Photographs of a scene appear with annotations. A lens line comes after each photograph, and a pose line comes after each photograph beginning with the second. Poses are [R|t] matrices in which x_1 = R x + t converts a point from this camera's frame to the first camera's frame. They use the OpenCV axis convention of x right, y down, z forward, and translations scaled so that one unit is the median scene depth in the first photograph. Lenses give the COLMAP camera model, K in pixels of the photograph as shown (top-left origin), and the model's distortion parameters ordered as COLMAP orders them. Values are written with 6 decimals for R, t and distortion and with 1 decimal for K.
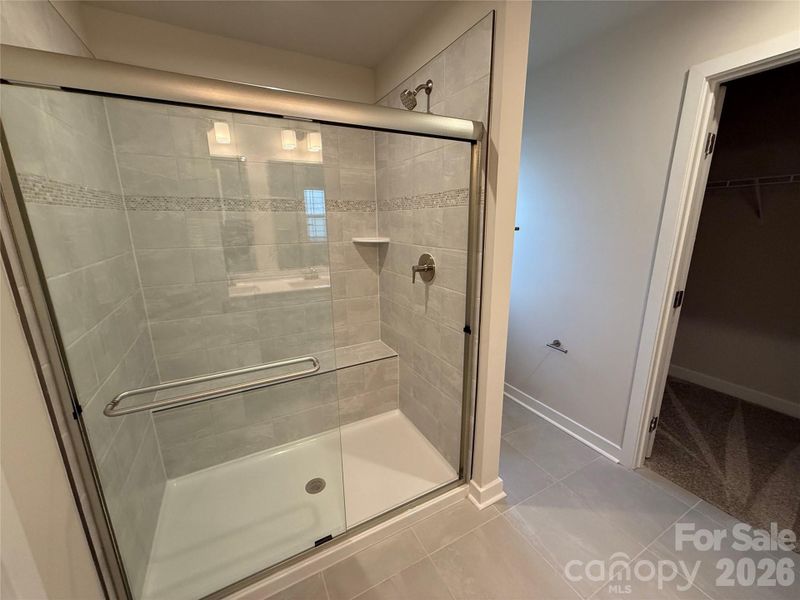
lens RADIAL K [[320.6, 0, 400.0], [0, 320.6, 300.0], [0, 0, 1]] dist [0.000294, 0.000236]
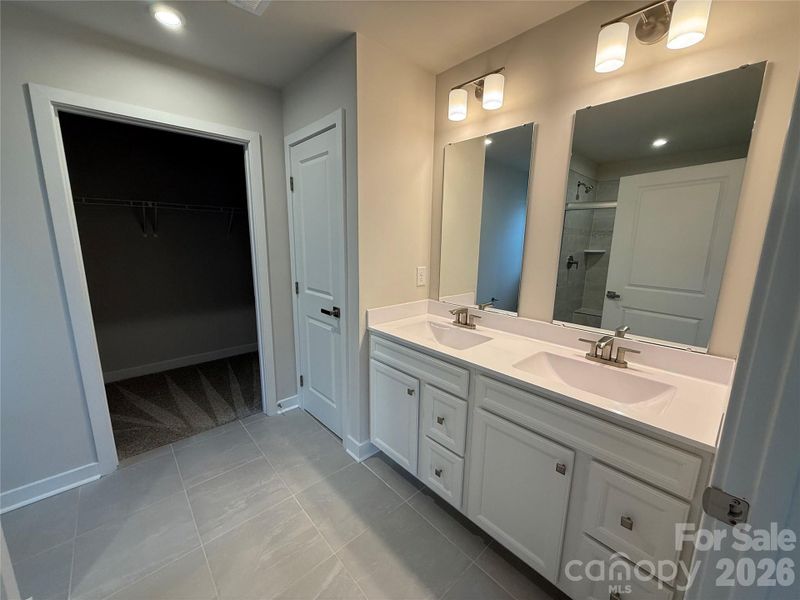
lens RADIAL K [[320.6, 0, 400.0], [0, 320.6, 300.0], [0, 0, 1]] dist [0.000294, 0.000236]
pose [[-0.255761, -0.168774, 0.951894, -0.437509], [0.214872, 0.950089, 0.226187, -0.028980], [-0.942559, 0.262385, -0.206731, 0.233976]]
